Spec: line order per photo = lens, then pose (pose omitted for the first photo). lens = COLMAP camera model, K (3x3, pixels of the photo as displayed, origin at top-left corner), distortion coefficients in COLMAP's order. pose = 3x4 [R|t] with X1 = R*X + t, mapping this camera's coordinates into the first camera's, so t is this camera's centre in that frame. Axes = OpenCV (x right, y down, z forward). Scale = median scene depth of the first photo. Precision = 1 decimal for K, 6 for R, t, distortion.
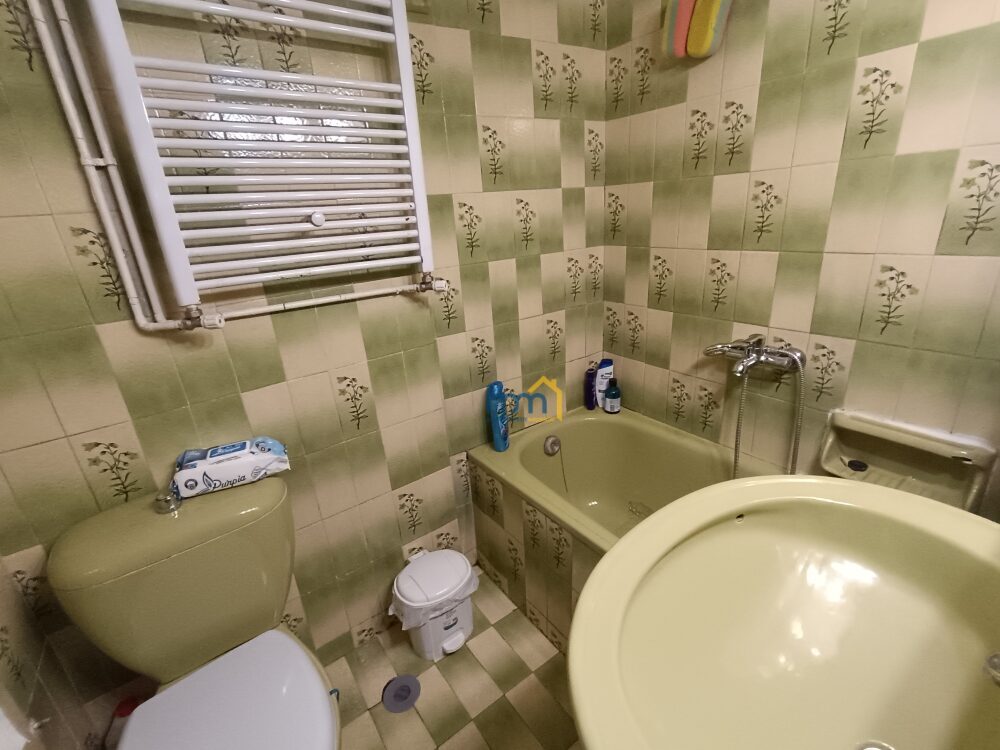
lens RADIAL K [[449.7, 0, 500.9], [0, 449.7, 371.9], [0, 0, 1]] dist [-0.009491, 0.003389]
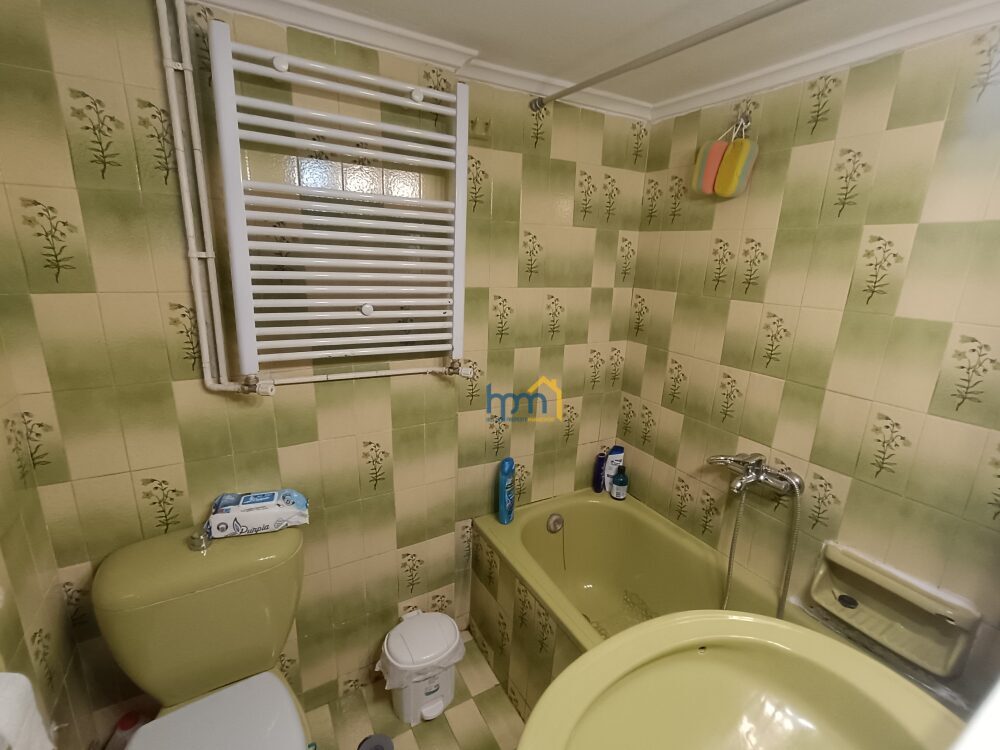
lens RADIAL K [[449.7, 0, 500.9], [0, 449.7, 371.9], [0, 0, 1]] dist [-0.009491, 0.003389]
pose [[0.989033, 0.127387, -0.074744, 0.034038], [-0.133643, 0.987316, -0.085710, -0.110915], [0.062878, 0.094759, 0.993512, -0.100244]]
